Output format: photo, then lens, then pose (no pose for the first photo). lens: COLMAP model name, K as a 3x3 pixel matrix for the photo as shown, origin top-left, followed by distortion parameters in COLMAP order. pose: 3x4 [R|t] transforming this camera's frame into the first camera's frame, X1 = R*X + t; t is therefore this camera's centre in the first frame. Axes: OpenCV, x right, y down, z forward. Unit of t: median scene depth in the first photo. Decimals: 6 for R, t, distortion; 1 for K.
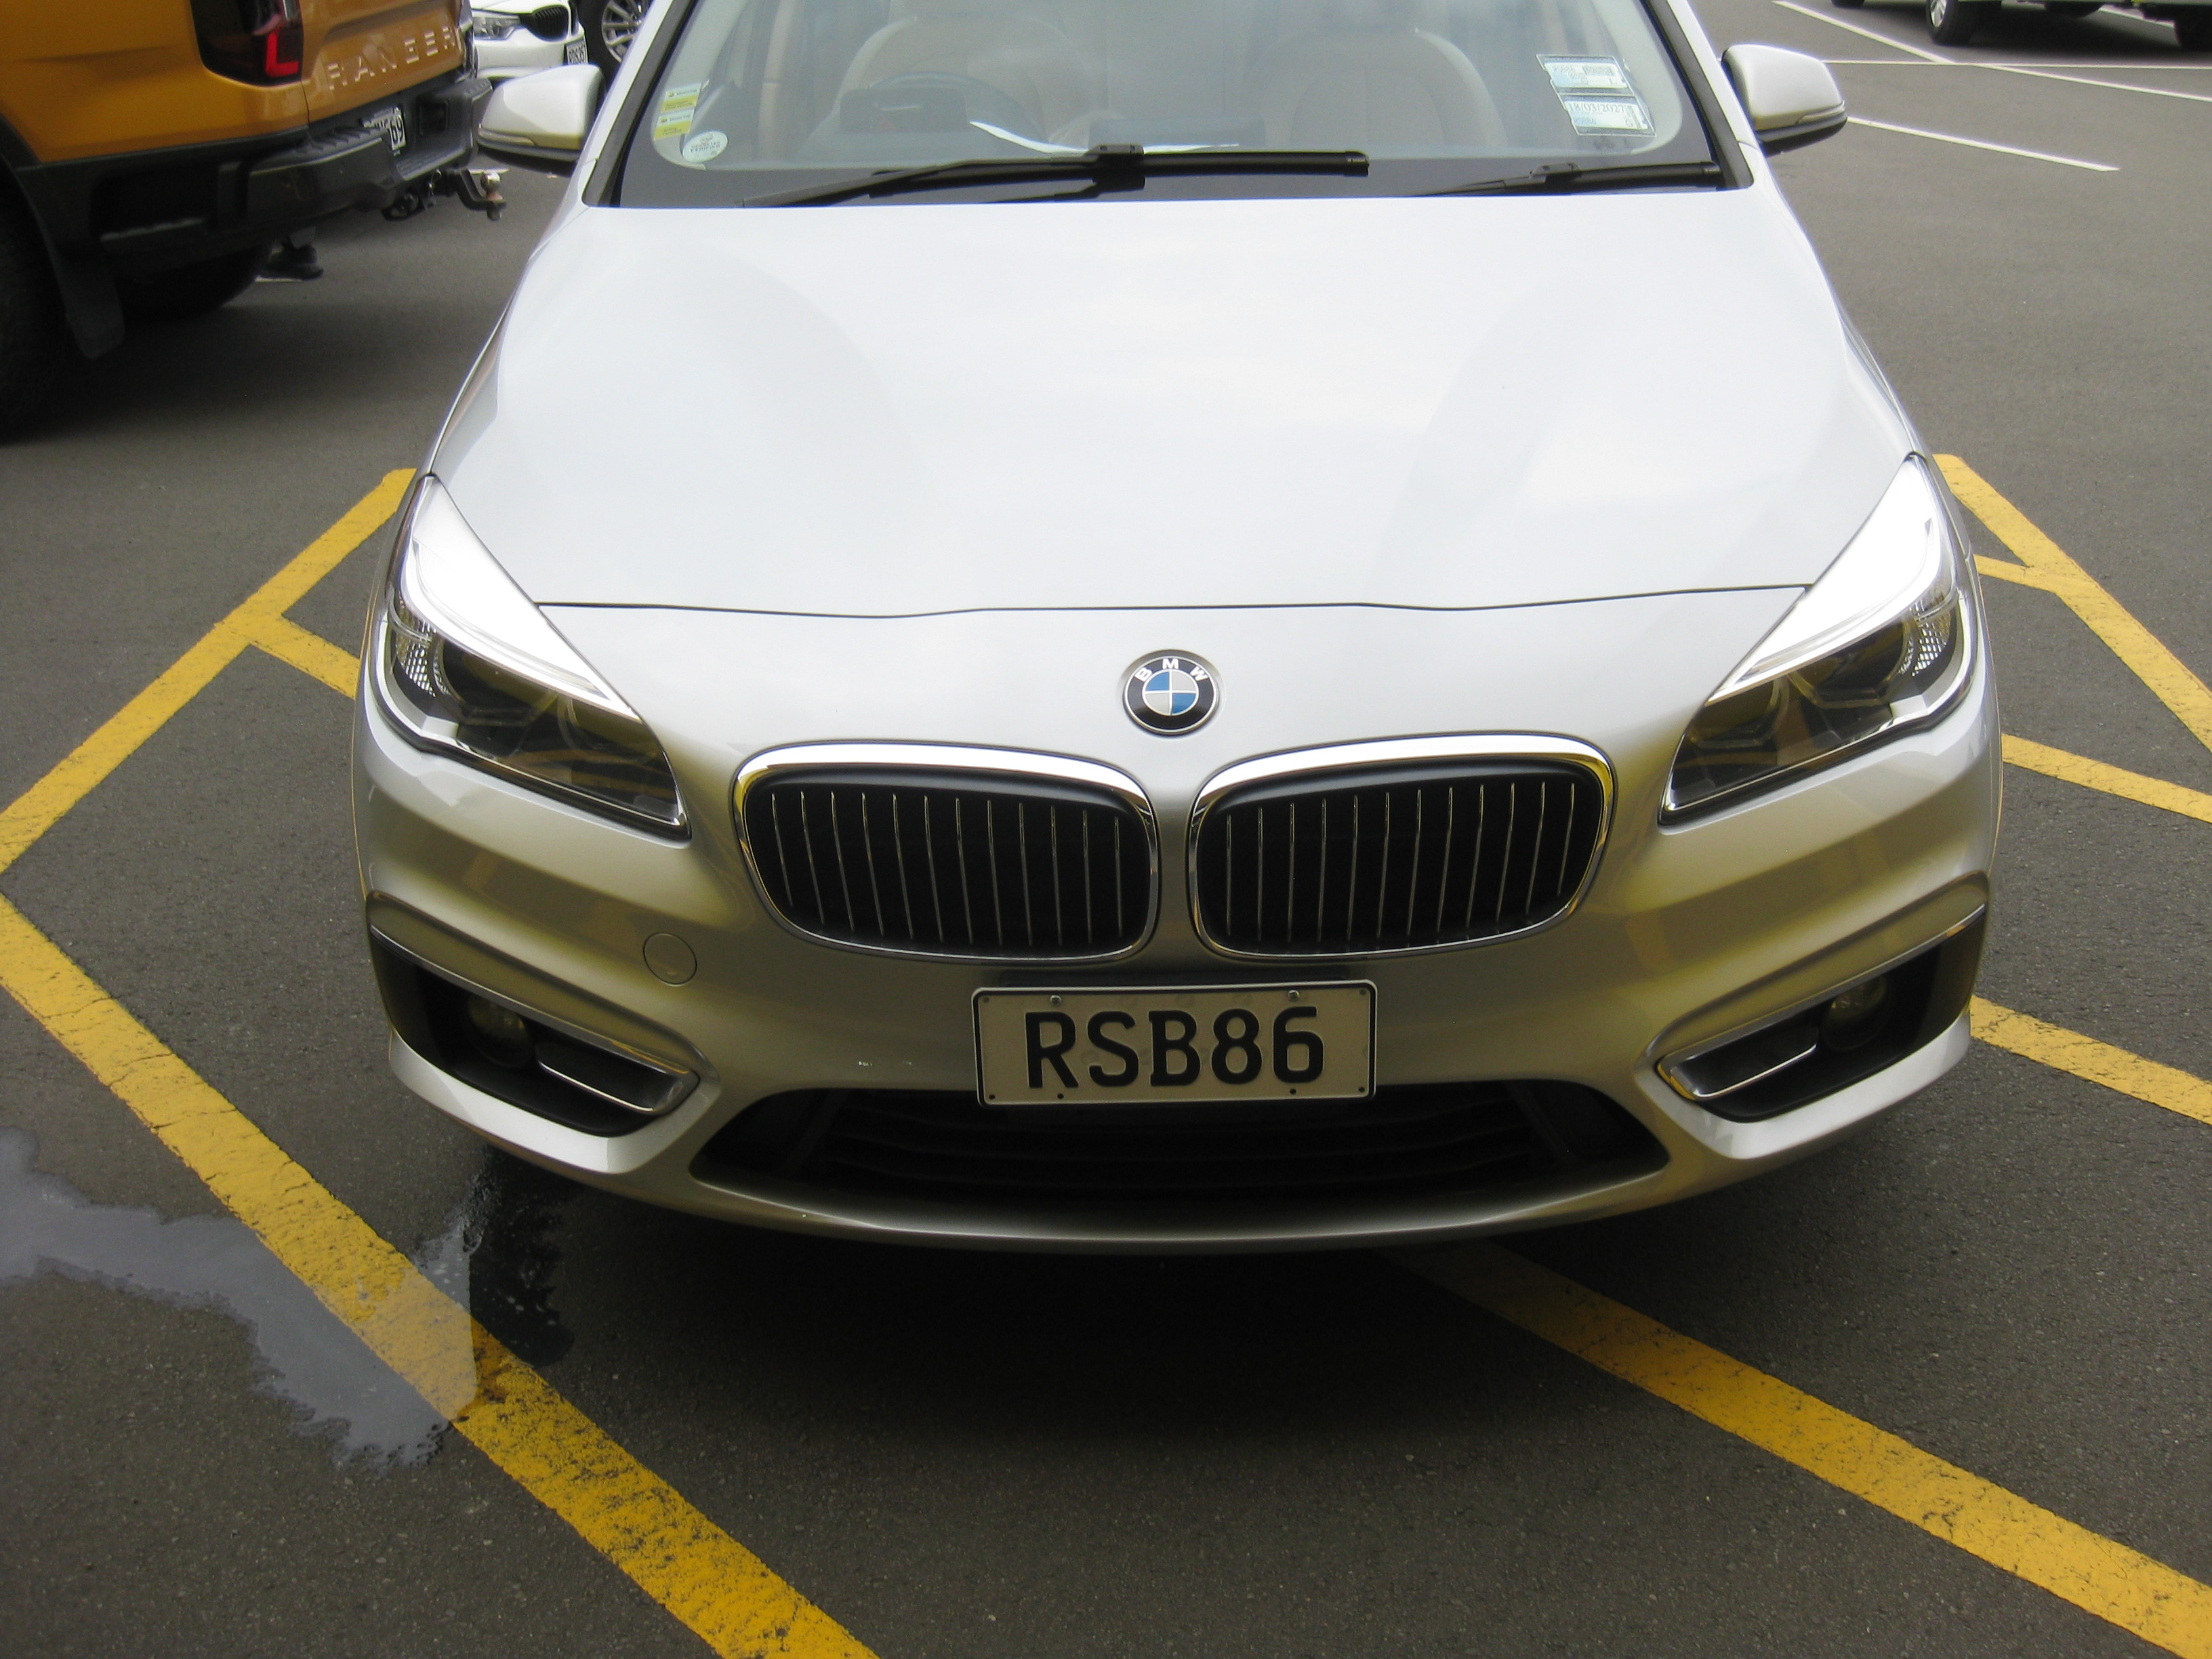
lens RADIAL K [[2418.9, 0, 1107.2], [0, 2418.9, 828.4], [0, 0, 1]] dist [-0.115163, 0.000000]
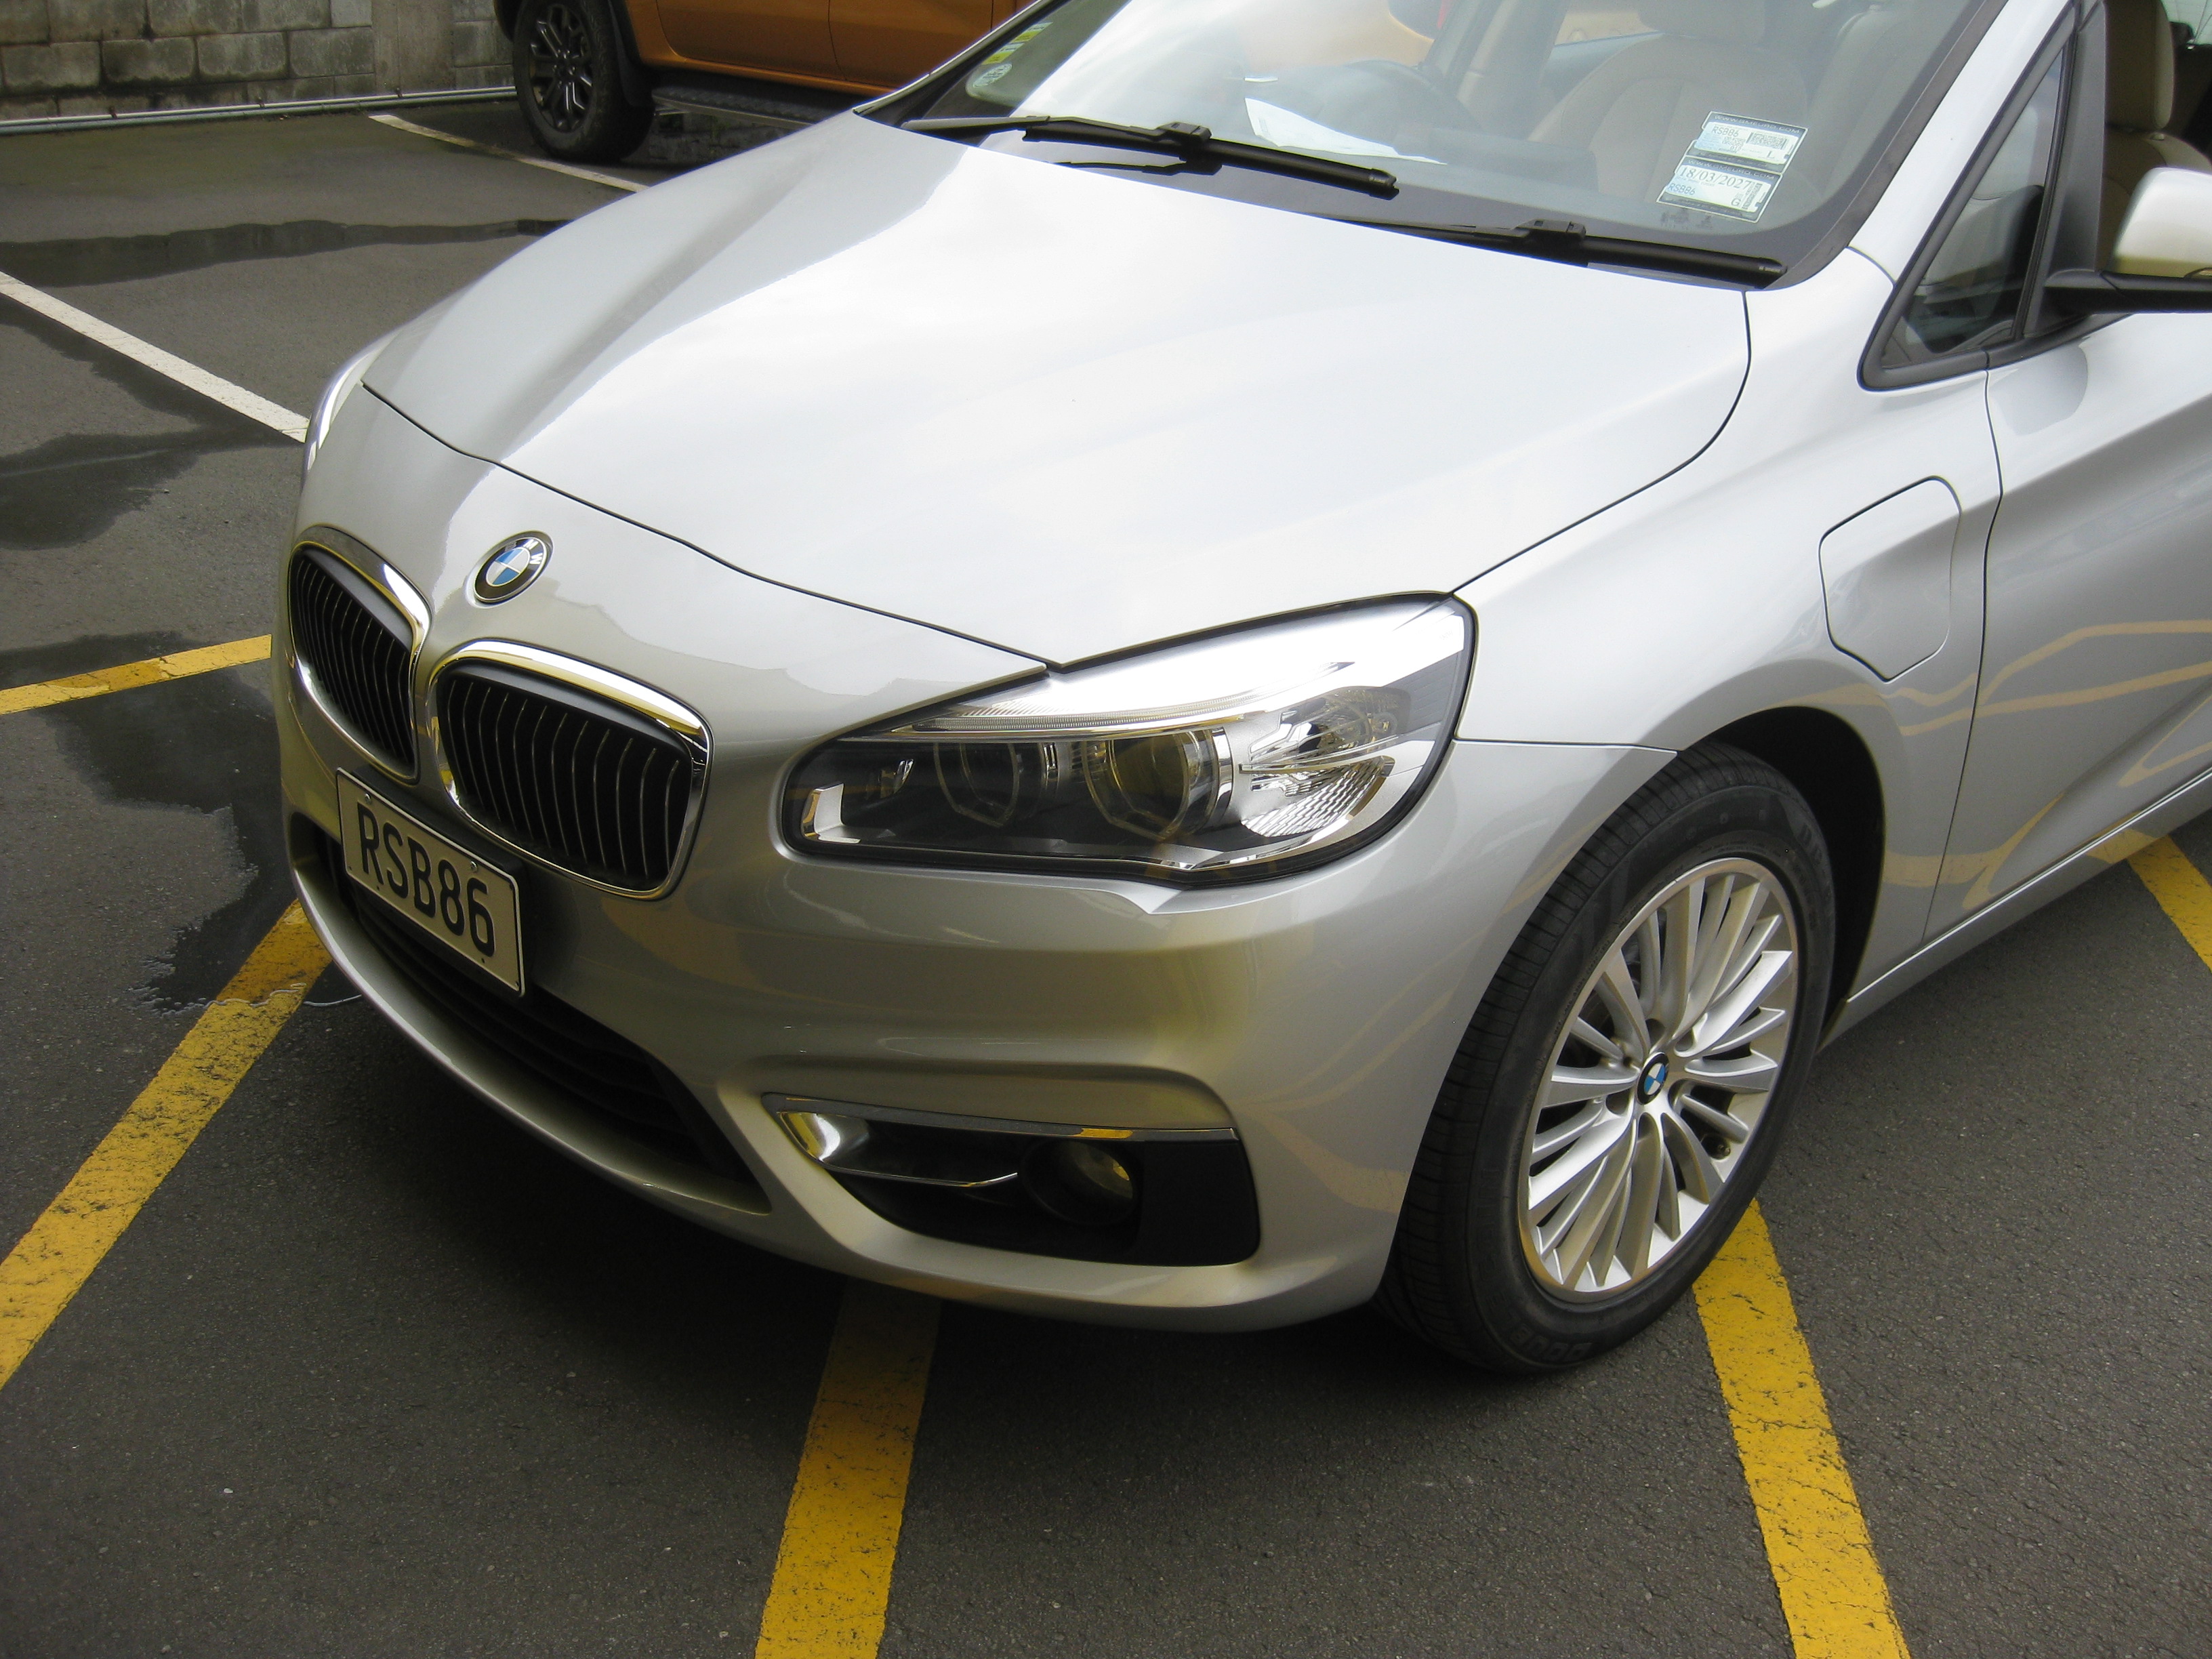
lens RADIAL K [[2418.9, 0, 1104.1], [0, 2418.9, 830.5], [0, 0, 1]] dist [-0.115163, 0.000000]
pose [[0.696164, 0.336017, -0.634388, 0.692799], [-0.340403, 0.932541, 0.120389, -0.123714], [0.632045, 0.132138, 0.763583, 0.275524]]
